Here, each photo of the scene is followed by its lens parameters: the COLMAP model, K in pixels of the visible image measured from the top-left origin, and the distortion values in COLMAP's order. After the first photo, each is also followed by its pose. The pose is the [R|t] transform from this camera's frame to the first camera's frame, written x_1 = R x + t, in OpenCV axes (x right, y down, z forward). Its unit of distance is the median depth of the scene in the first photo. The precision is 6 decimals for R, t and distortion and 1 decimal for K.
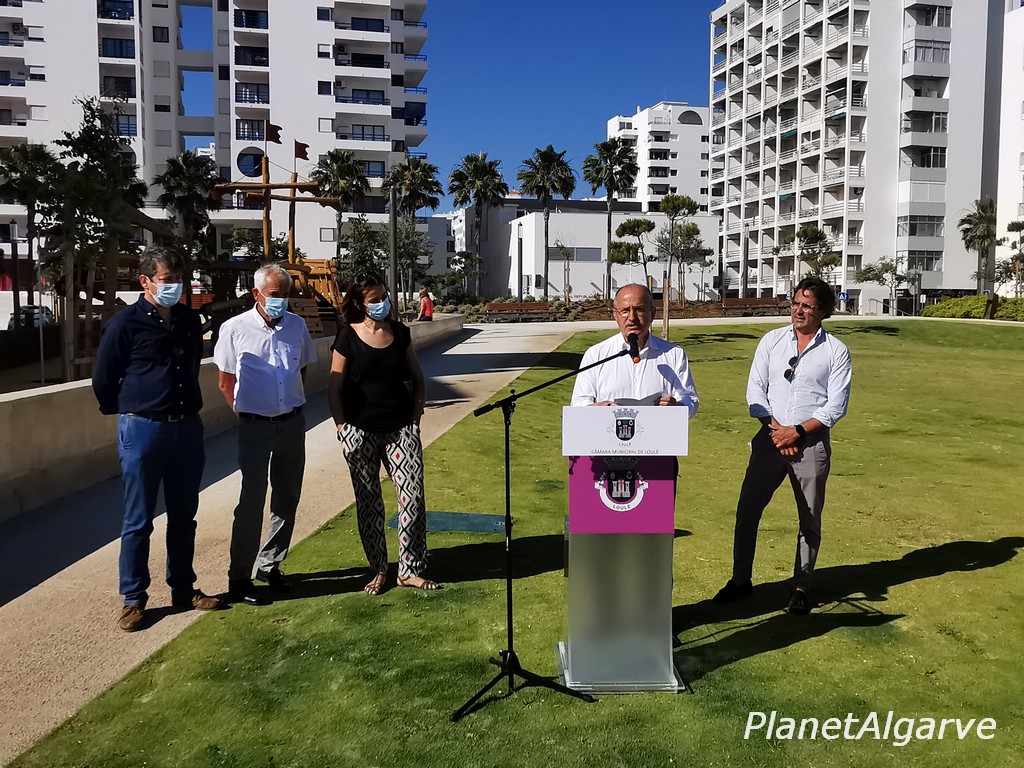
lens RADIAL K [[965.3, 0, 512.0], [0, 965.3, 384.0], [0, 0, 1]] dist [-0.006567, -0.003816]
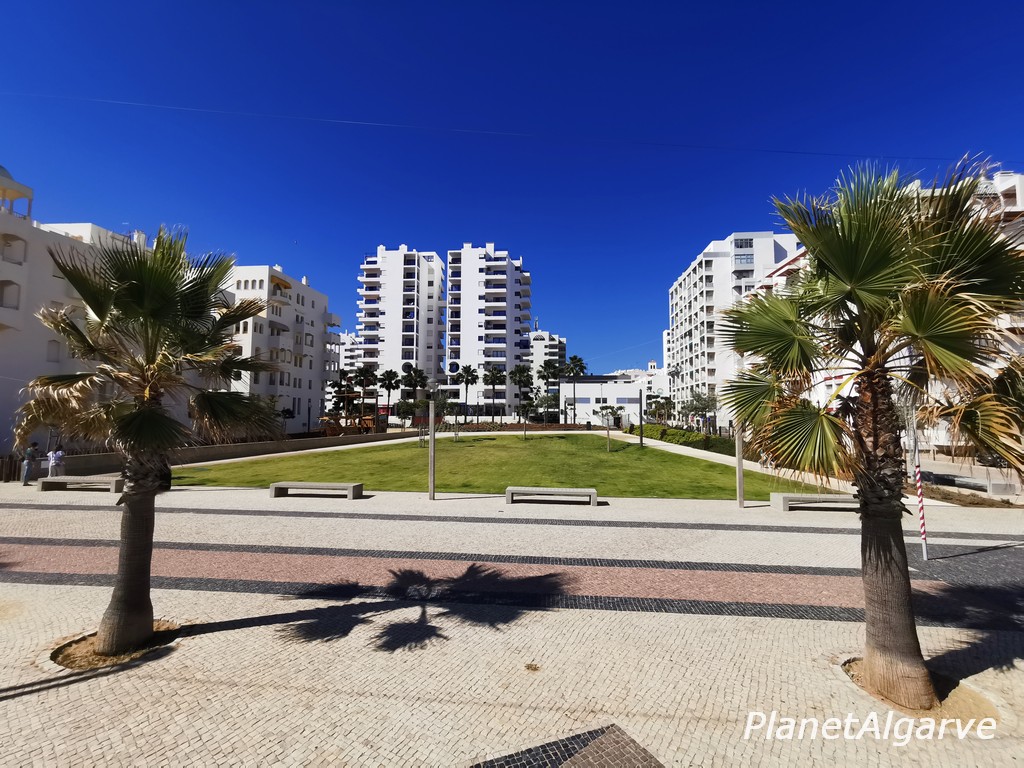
lens RADIAL K [[475.0, 0, 513.2], [0, 475.0, 381.1], [0, 0, 1]] dist [-0.004485, 0.009884]
pose [[0.946344, -0.022889, -0.322349, 0.330797], [-0.026620, 0.988577, -0.148347, -0.006465], [0.322063, 0.148969, 0.934925, -0.166951]]
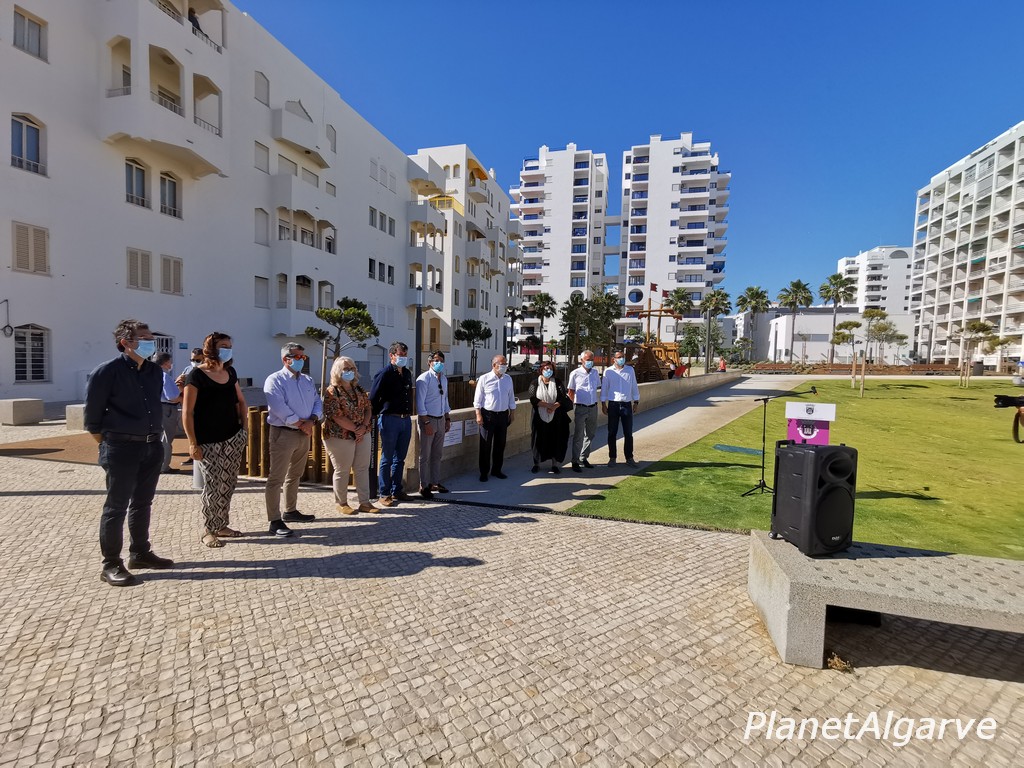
lens RADIAL K [[471.0, 0, 513.5], [0, 471.0, 385.9], [0, 0, 1]] dist [-0.002431, 0.013351]
pose [[0.878362, 0.044484, -0.475921, 0.000084], [-0.059035, 0.998133, -0.015661, 0.002942], [0.474336, 0.041852, 0.879348, -0.046384]]
